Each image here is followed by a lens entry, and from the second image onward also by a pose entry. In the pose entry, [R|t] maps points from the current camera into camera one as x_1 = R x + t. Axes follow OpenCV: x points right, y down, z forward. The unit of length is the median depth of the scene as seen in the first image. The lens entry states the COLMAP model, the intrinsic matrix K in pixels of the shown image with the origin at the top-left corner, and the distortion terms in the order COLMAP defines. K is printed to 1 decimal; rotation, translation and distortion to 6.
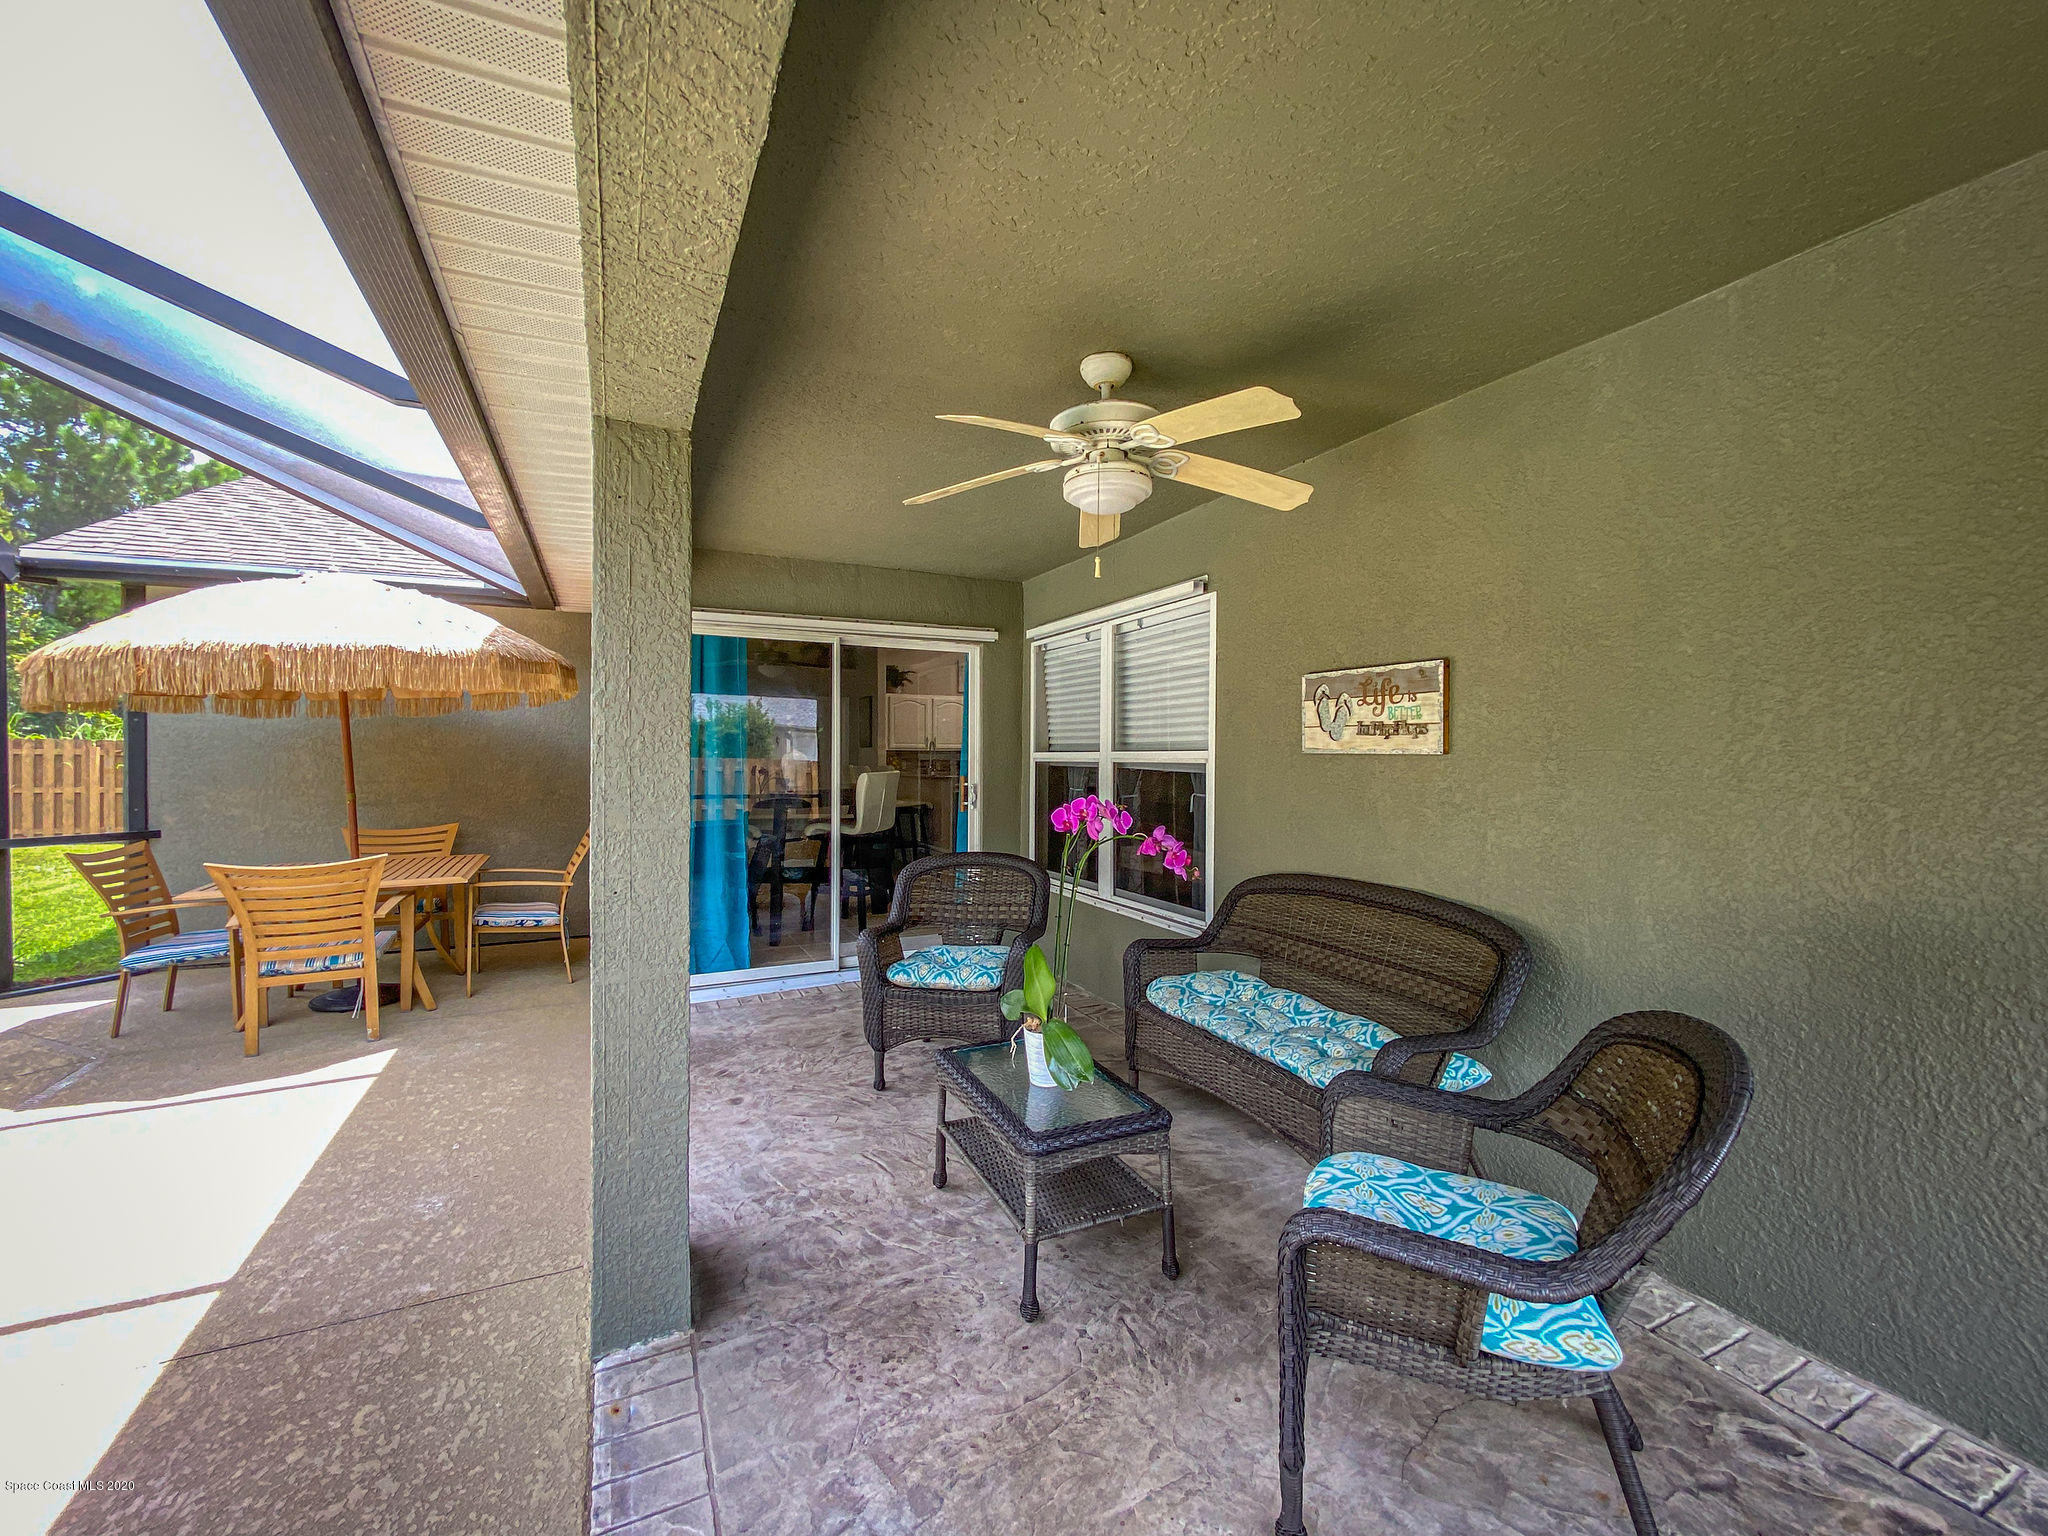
lens RADIAL K [[835.6, 0, 1017.8], [0, 835.6, 791.0], [0, 0, 1]] dist [-0.001740, -0.002246]
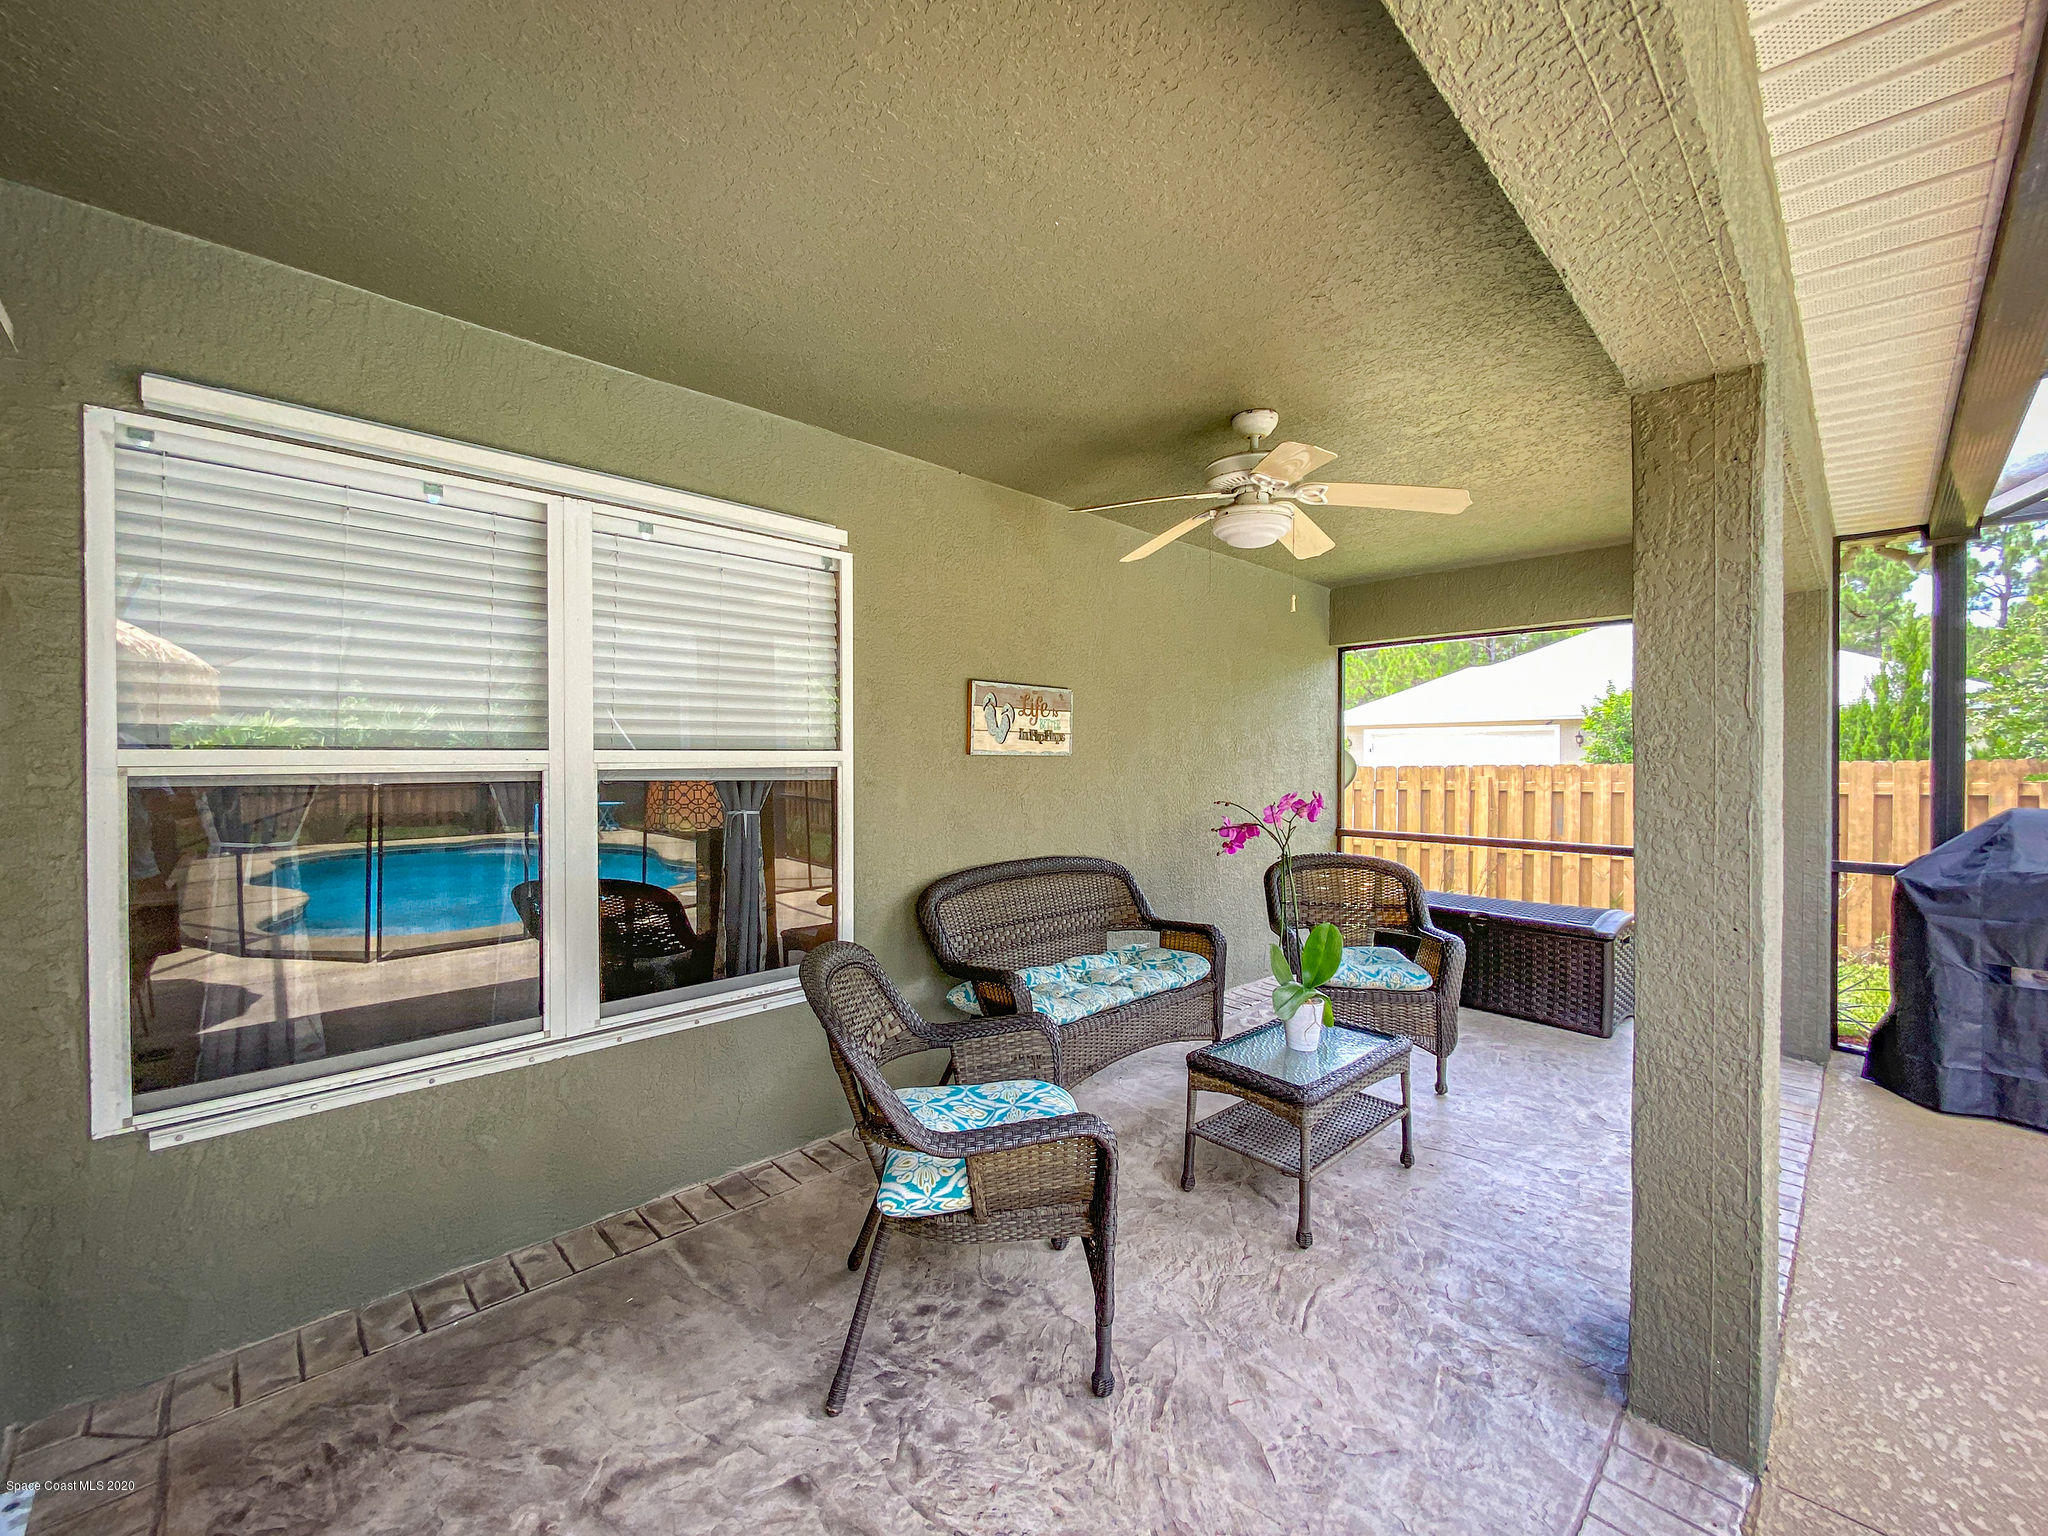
lens RADIAL K [[909.3, 0, 976.5], [0, 909.3, 765.8], [0, 0, 1]] dist [-0.000298, -0.000300]
pose [[-0.331814, -0.013528, 0.943248, -1.176121], [0.039382, 0.998827, 0.028179, -0.100244], [-0.942522, 0.046497, -0.330892, 2.168654]]
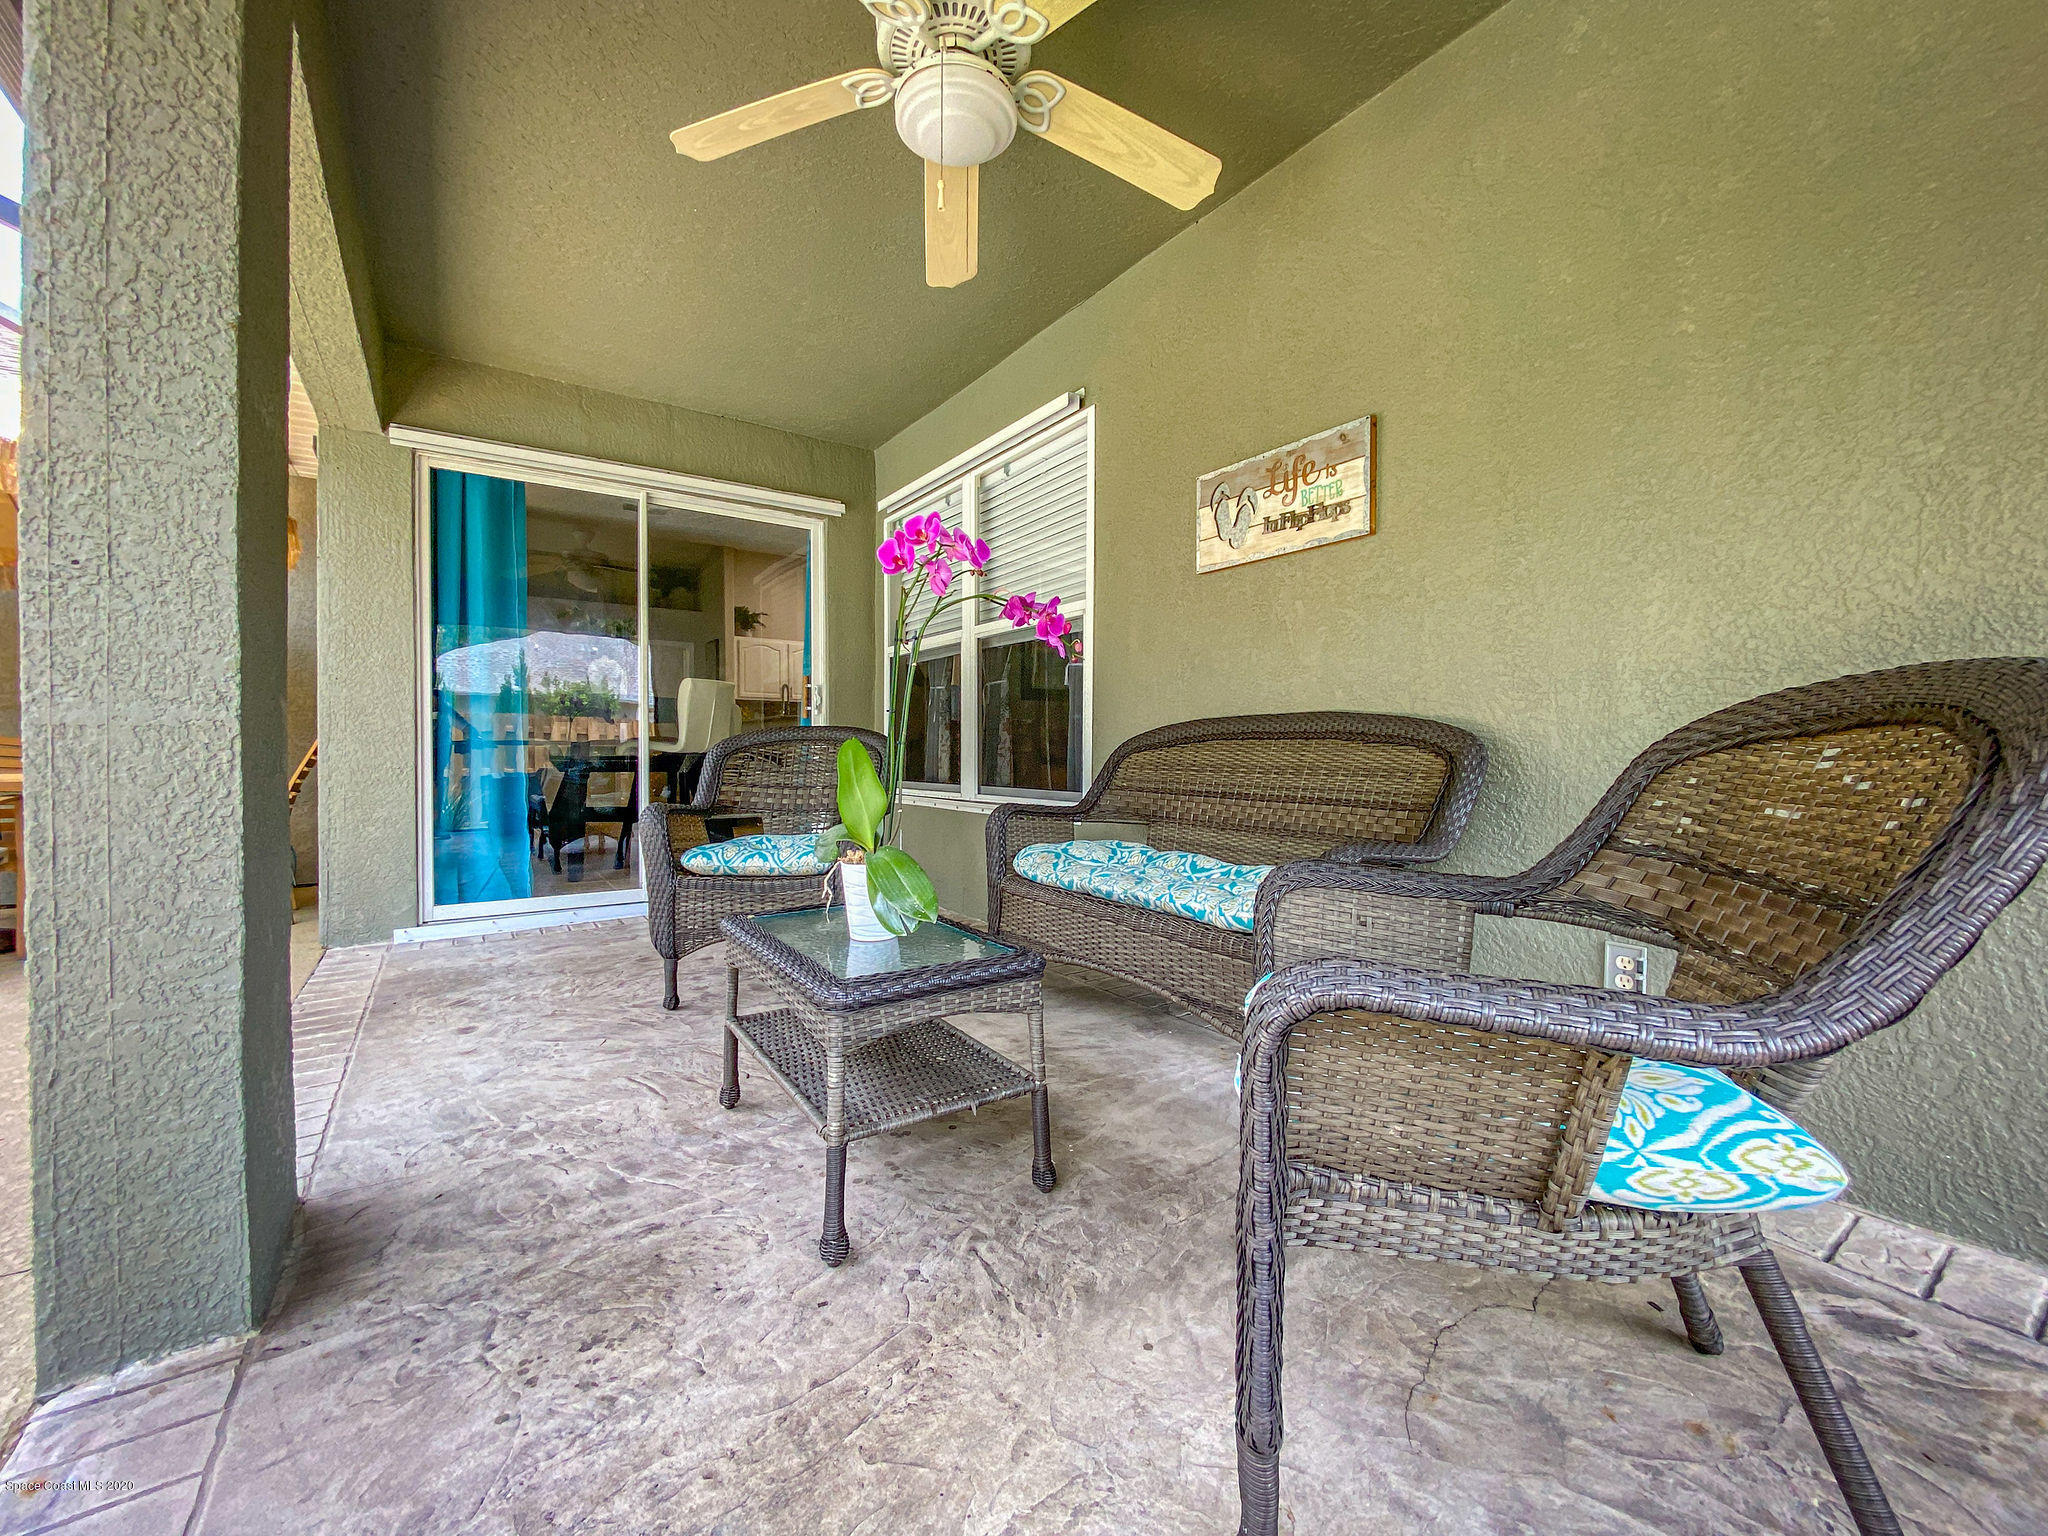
lens RADIAL K [[825.0, 0, 1022.3], [0, 825.0, 772.9], [0, 0, 1]] dist [-0.001299, -0.002185]
pose [[0.987316, -0.000035, 0.158768, 0.058266], [0.001552, 0.999954, -0.009431, 0.257162], [-0.158760, 0.009558, 0.987271, 0.335938]]
